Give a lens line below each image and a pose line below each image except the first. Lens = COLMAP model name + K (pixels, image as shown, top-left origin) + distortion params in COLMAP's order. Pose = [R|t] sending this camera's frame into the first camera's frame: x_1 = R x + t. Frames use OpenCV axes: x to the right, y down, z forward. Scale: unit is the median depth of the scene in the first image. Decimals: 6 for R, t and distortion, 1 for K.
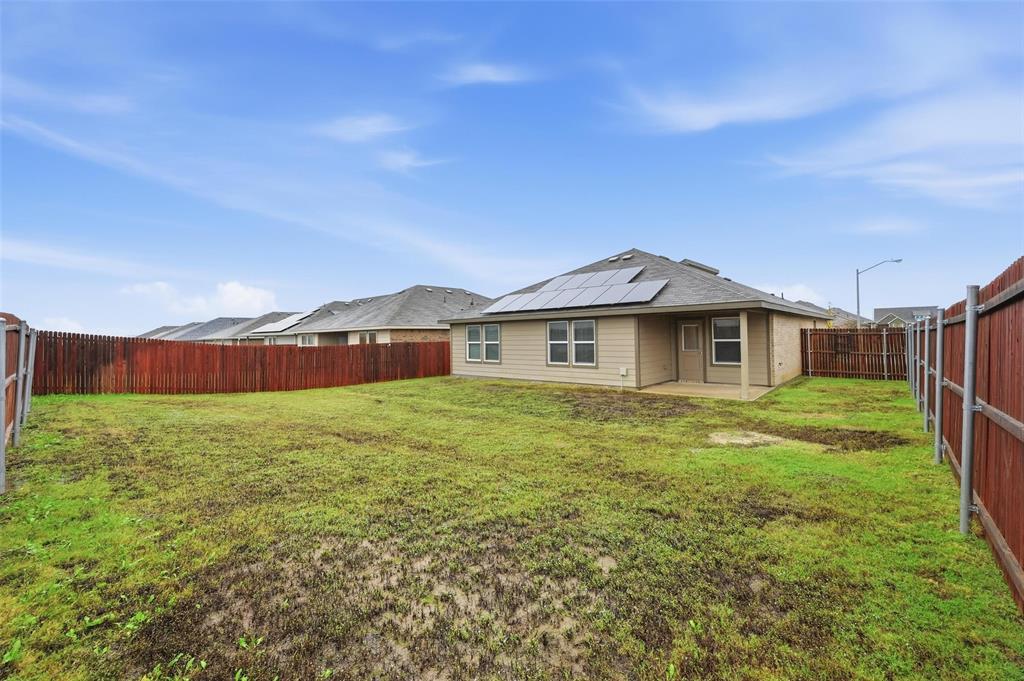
lens RADIAL K [[400.0, 0, 511.7], [0, 400.0, 341.8], [0, 0, 1]] dist [0.010564, 0.000052]
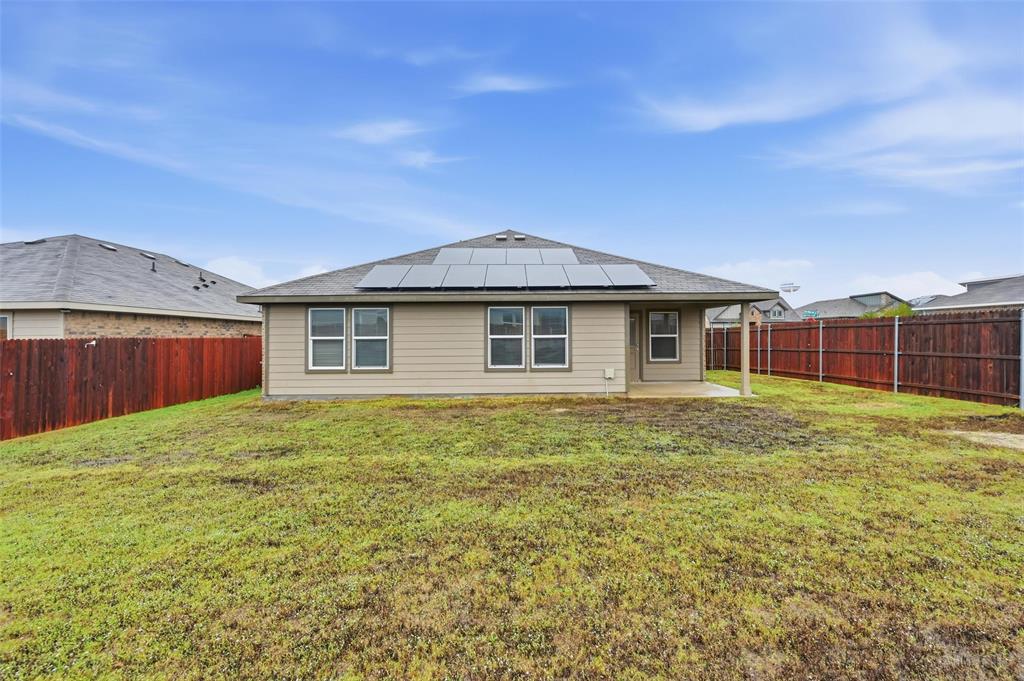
lens RADIAL K [[400.0, 0, 512.2], [0, 400.0, 343.6], [0, 0, 1]] dist [0.010564, 0.000052]
pose [[0.759082, -0.003005, 0.650988, -0.322919], [0.002378, 0.999995, 0.001843, 0.011868], [-0.650991, 0.000149, 0.759086, 0.455338]]
